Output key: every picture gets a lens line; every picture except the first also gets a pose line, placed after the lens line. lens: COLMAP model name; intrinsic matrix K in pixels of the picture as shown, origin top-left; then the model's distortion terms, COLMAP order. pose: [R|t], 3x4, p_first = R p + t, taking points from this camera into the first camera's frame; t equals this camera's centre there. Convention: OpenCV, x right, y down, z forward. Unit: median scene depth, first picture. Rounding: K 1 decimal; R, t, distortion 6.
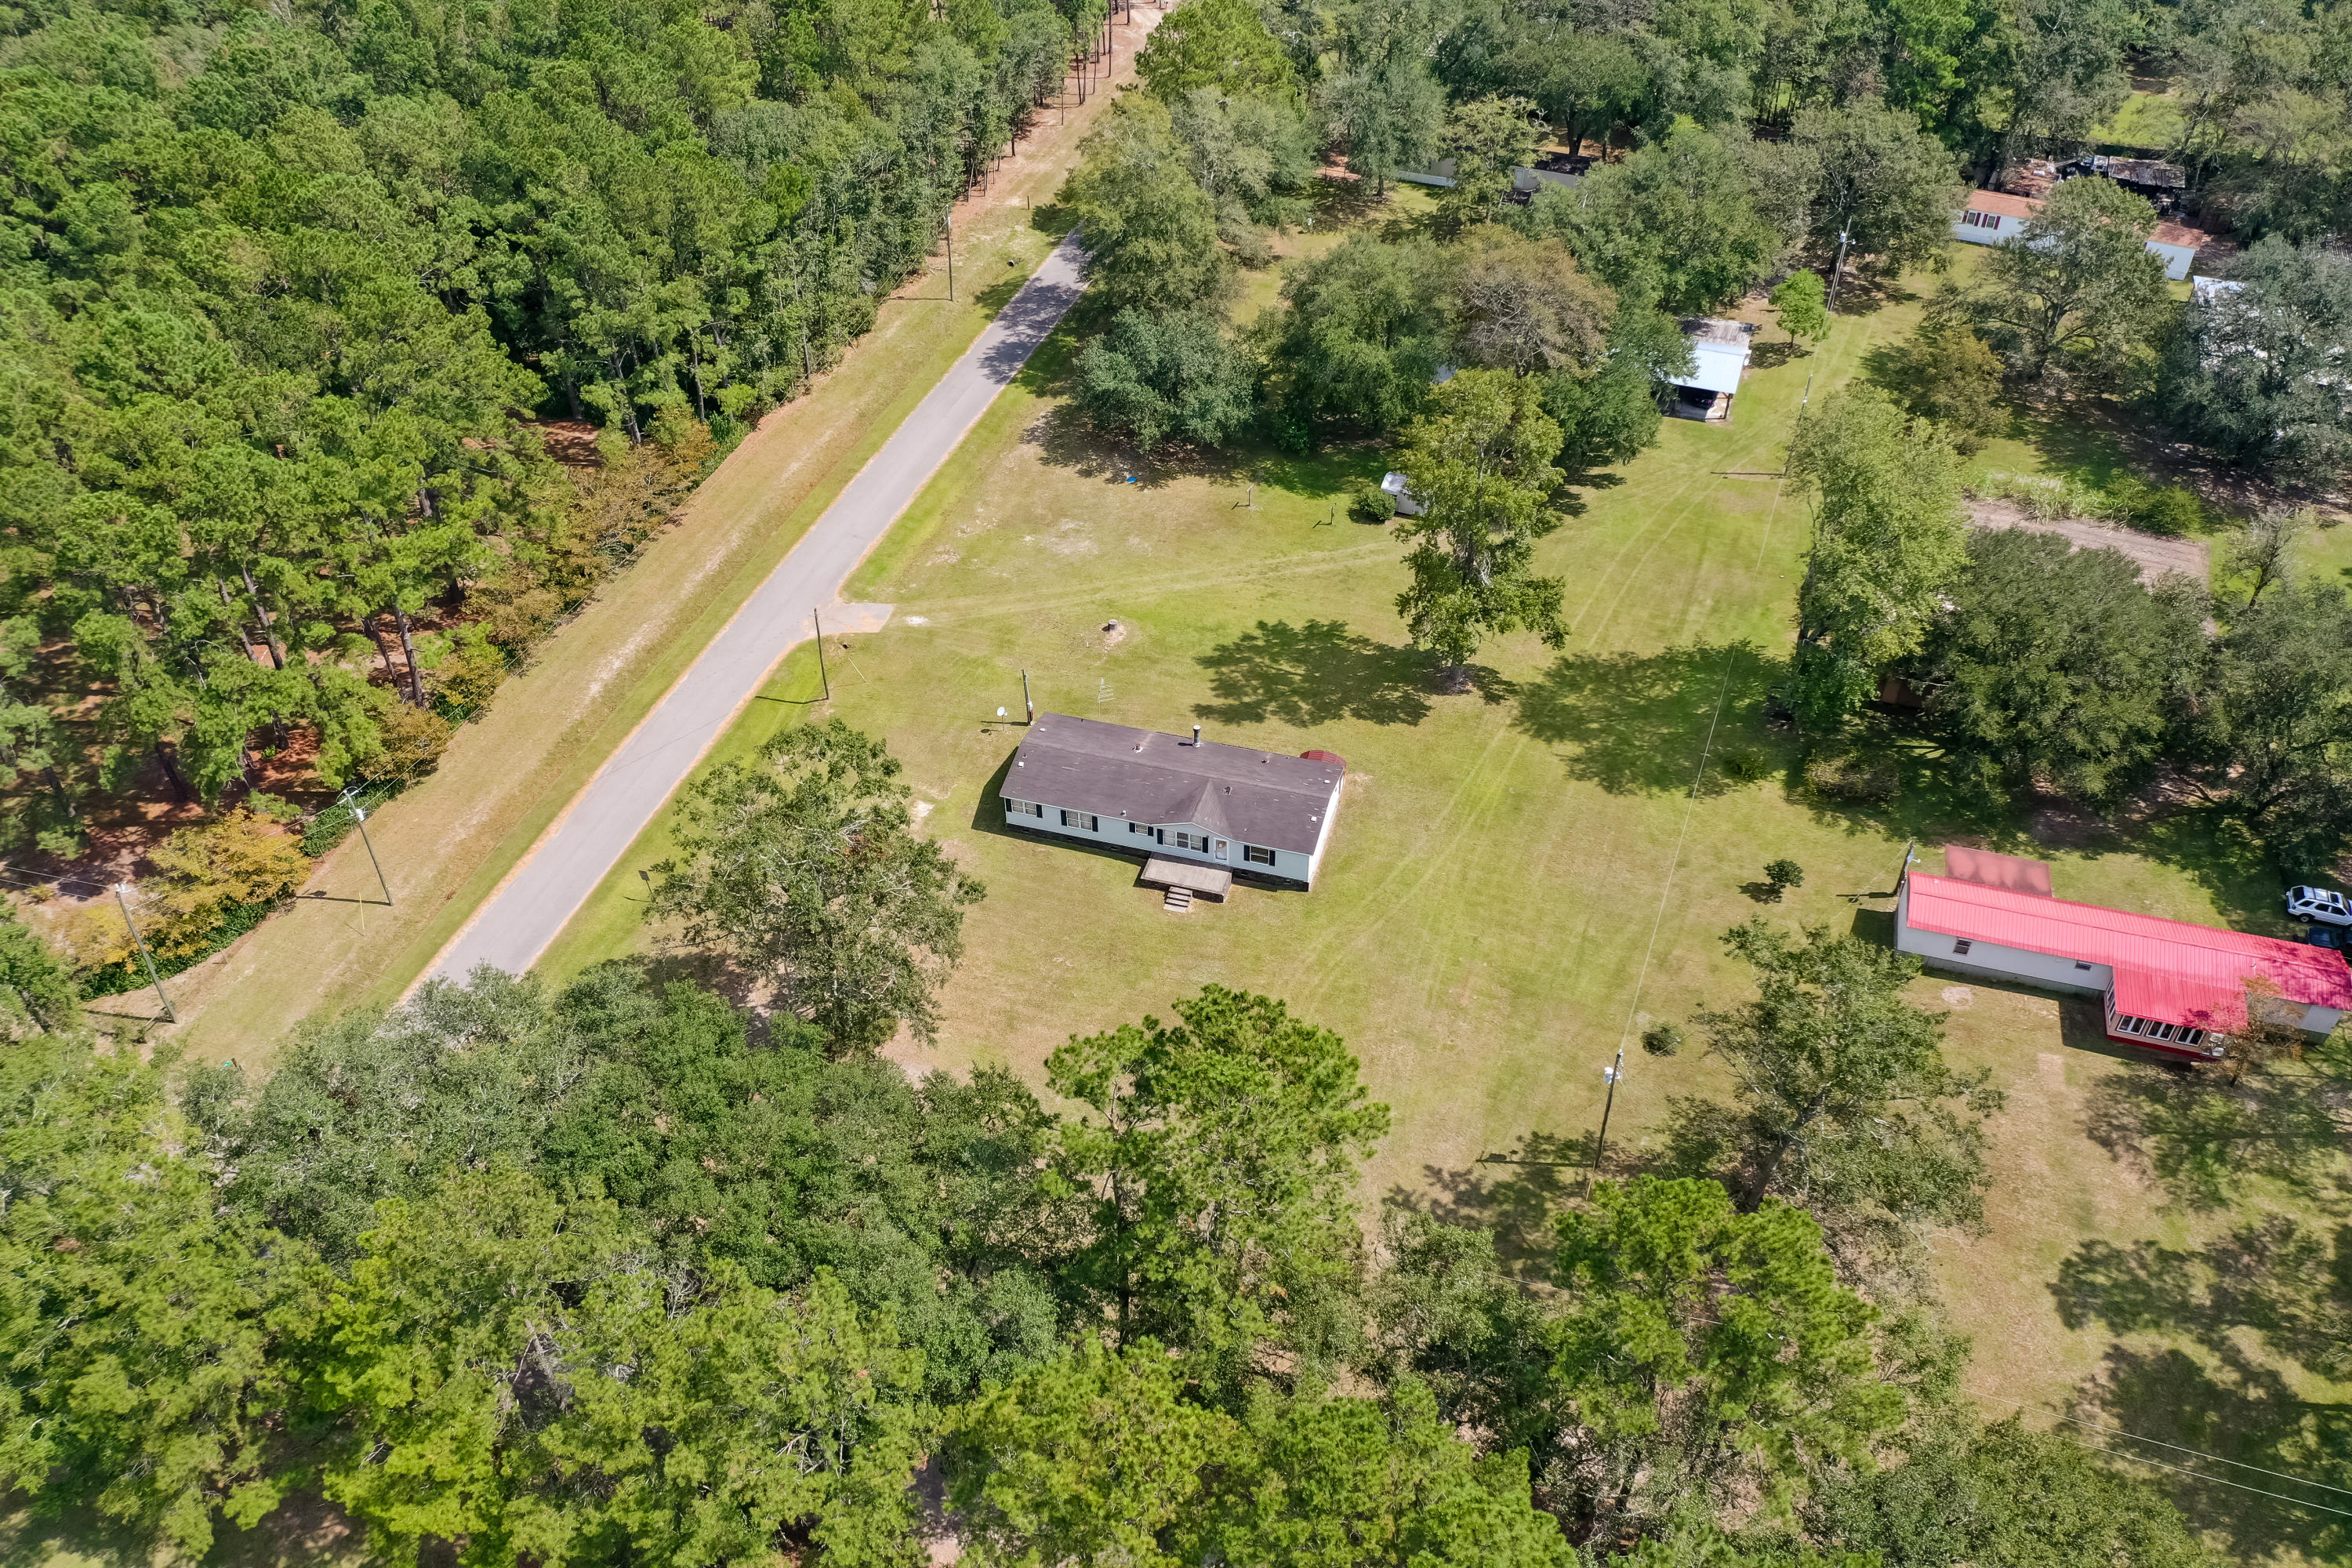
lens RADIAL K [[1786.3, 0, 1247.5], [0, 1786.3, 782.2], [0, 0, 1]] dist [-0.009356, 0.006121]
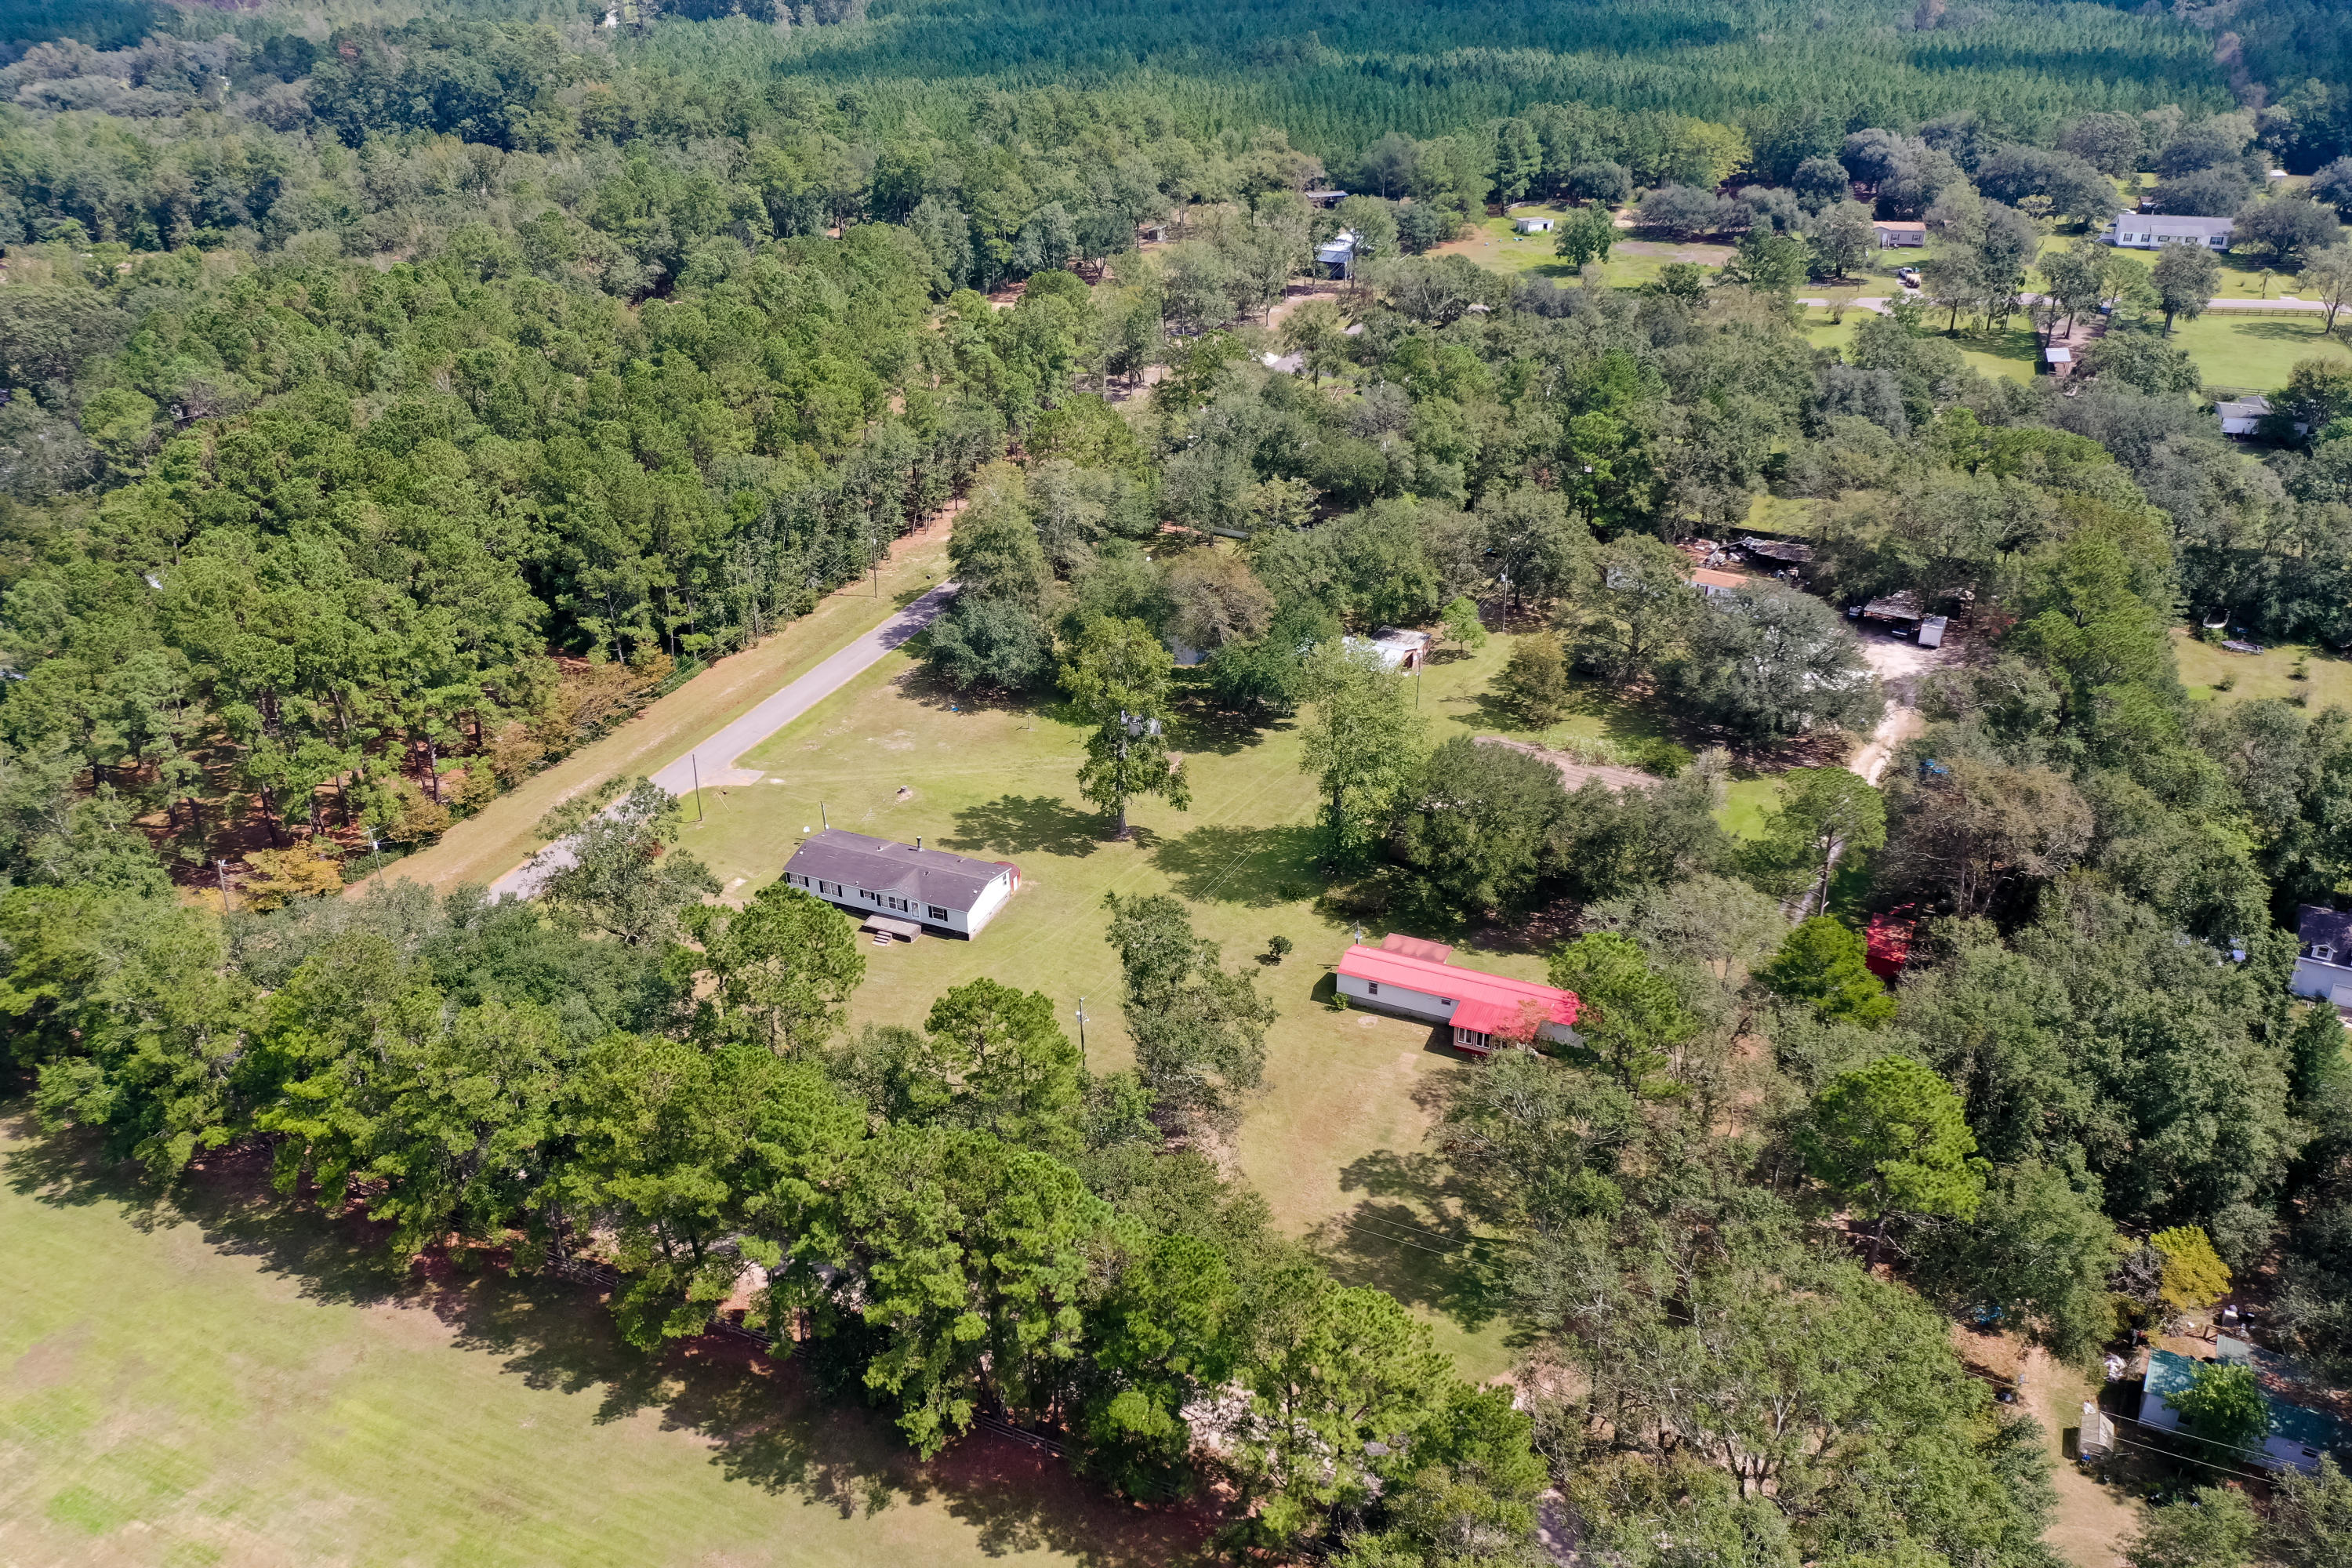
lens RADIAL K [[1654.8, 0, 1168.1], [0, 1654.8, 808.2], [0, 0, 1]] dist [0.001864, 0.001392]
pose [[0.994063, 0.056710, -0.092853, 0.266259], [-0.073360, 0.979602, -0.187078, 0.164548], [0.080350, 0.192780, 0.977947, -0.308189]]
